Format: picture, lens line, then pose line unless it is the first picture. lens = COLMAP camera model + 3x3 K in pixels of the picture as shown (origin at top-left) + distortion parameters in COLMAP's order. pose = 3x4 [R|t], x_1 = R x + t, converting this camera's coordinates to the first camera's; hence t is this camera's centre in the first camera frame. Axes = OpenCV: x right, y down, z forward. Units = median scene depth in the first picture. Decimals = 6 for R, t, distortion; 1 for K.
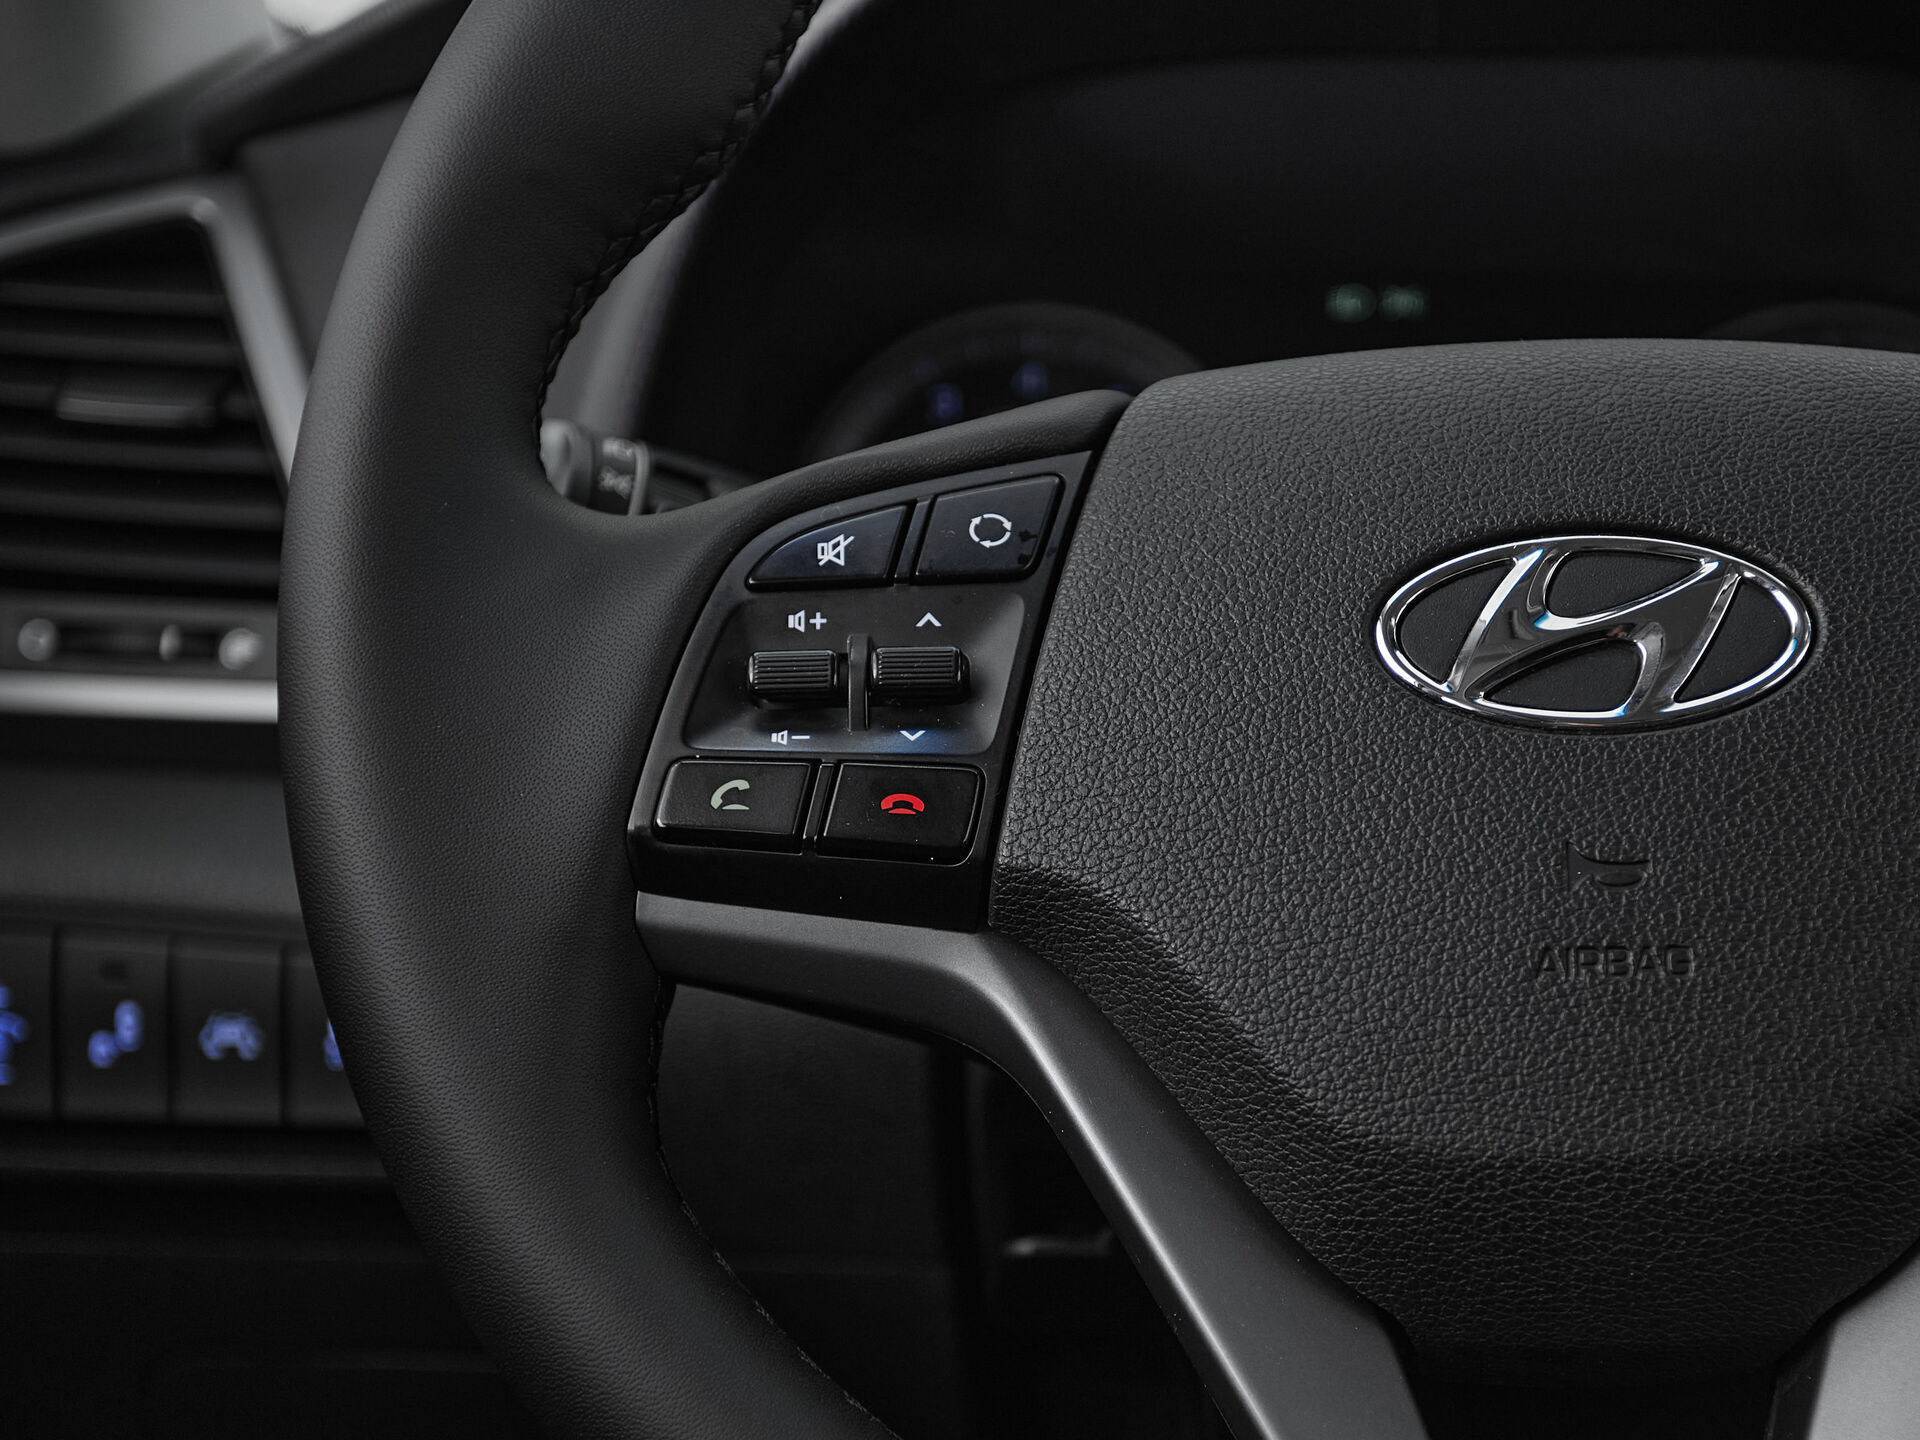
lens RADIAL K [[3638.9, 0, 954.1], [0, 3638.9, 908.8], [0, 0, 1]] dist [0.012864, 0.079505]
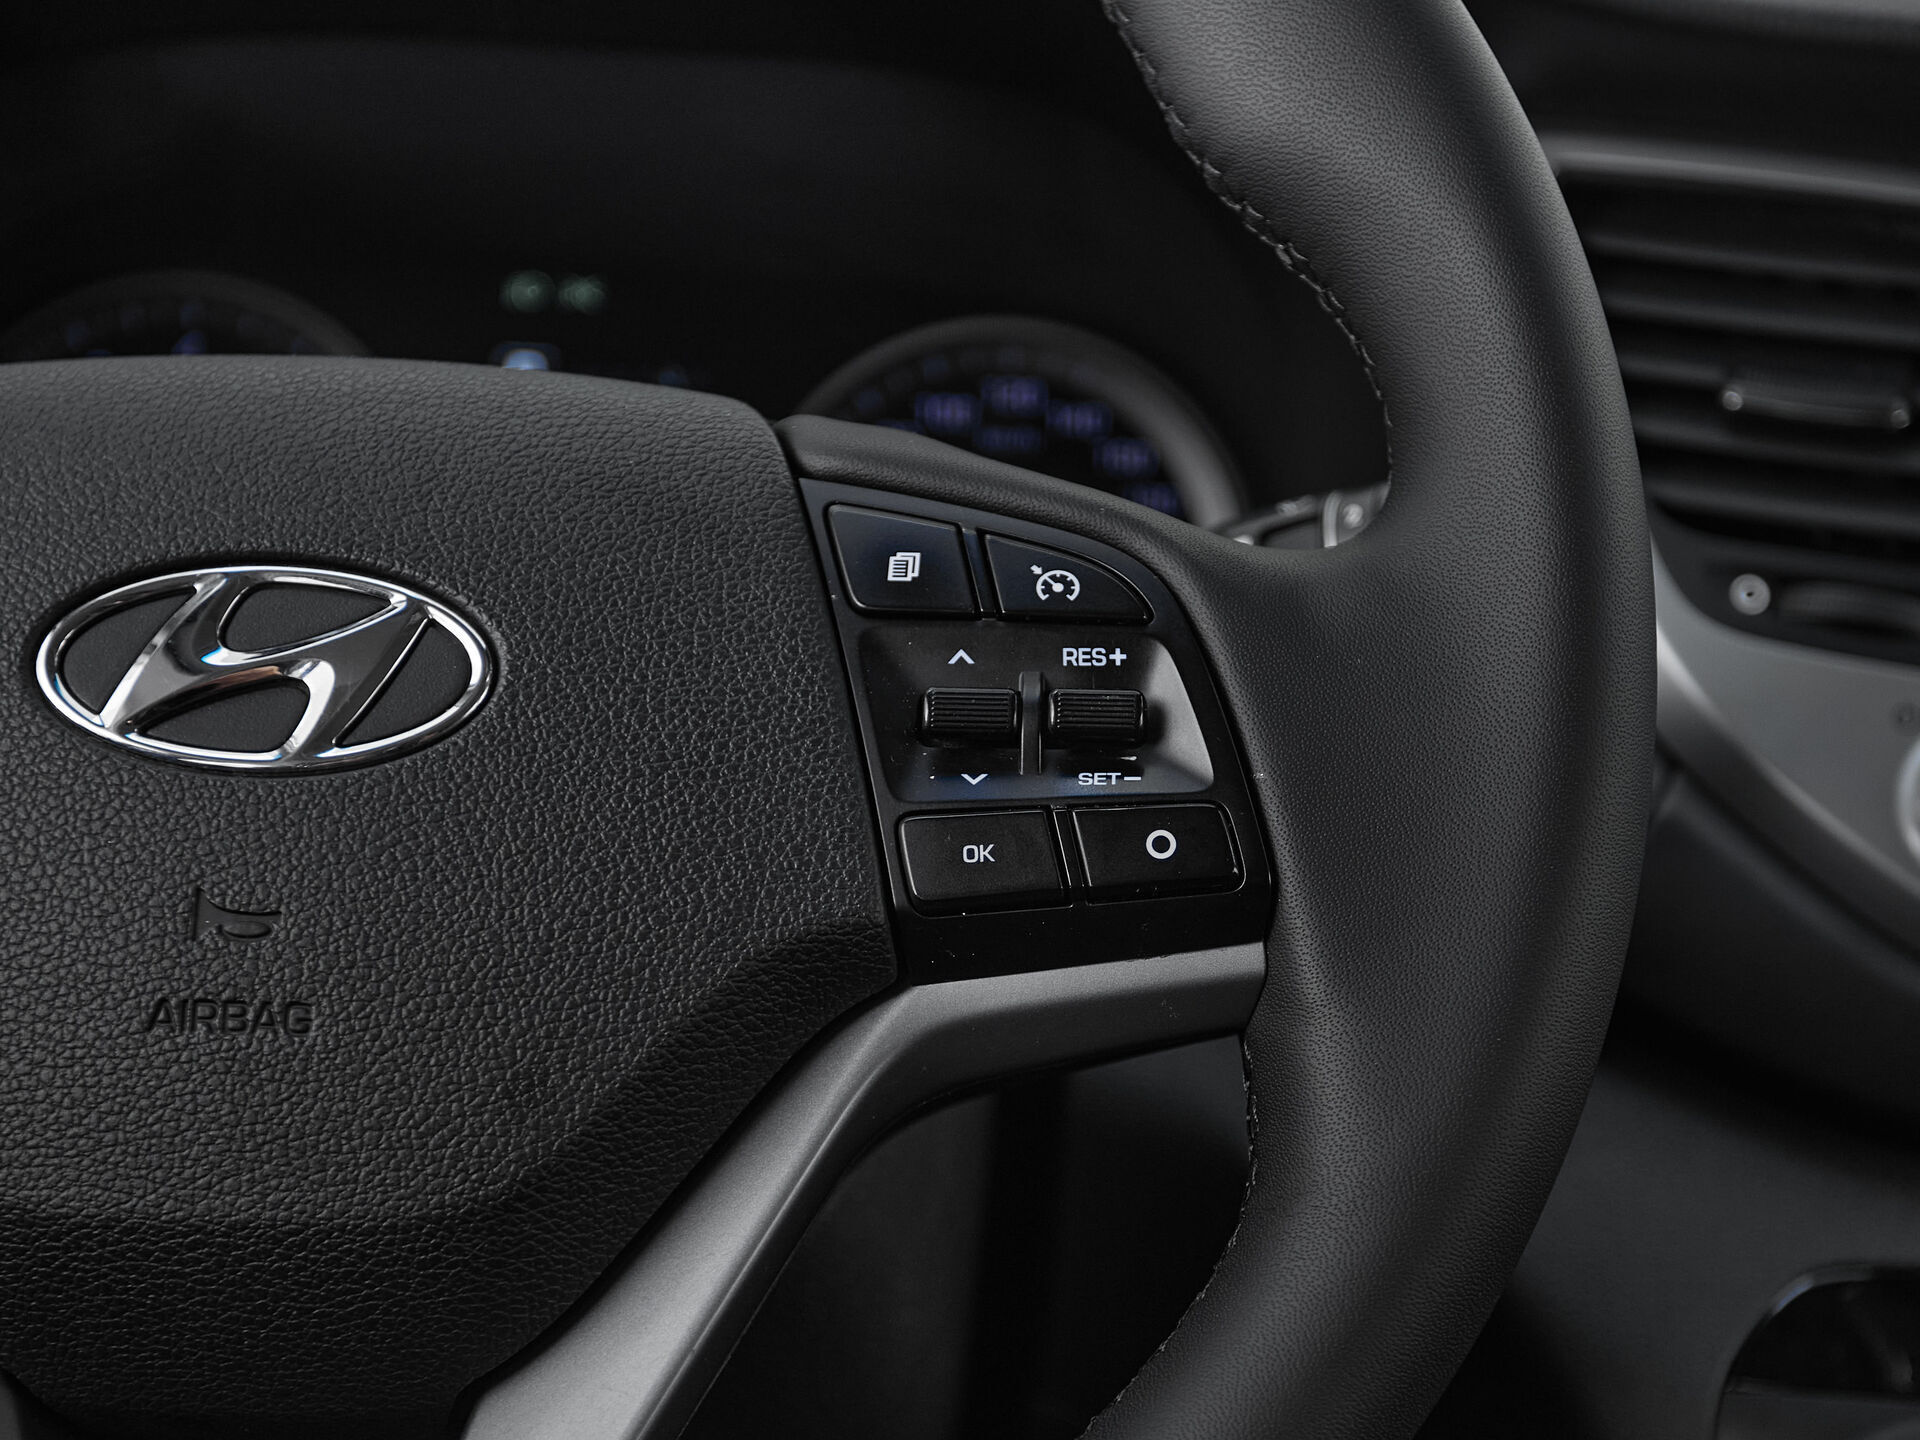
lens RADIAL K [[3638.9, 0, 954.1], [0, 3638.9, 908.8], [0, 0, 1]] dist [0.012864, 0.079505]
pose [[0.997414, 0.046140, 0.055099, 0.315661], [-0.046928, 0.998812, 0.013092, -0.035104], [-0.054429, -0.015644, 0.998395, 0.035845]]
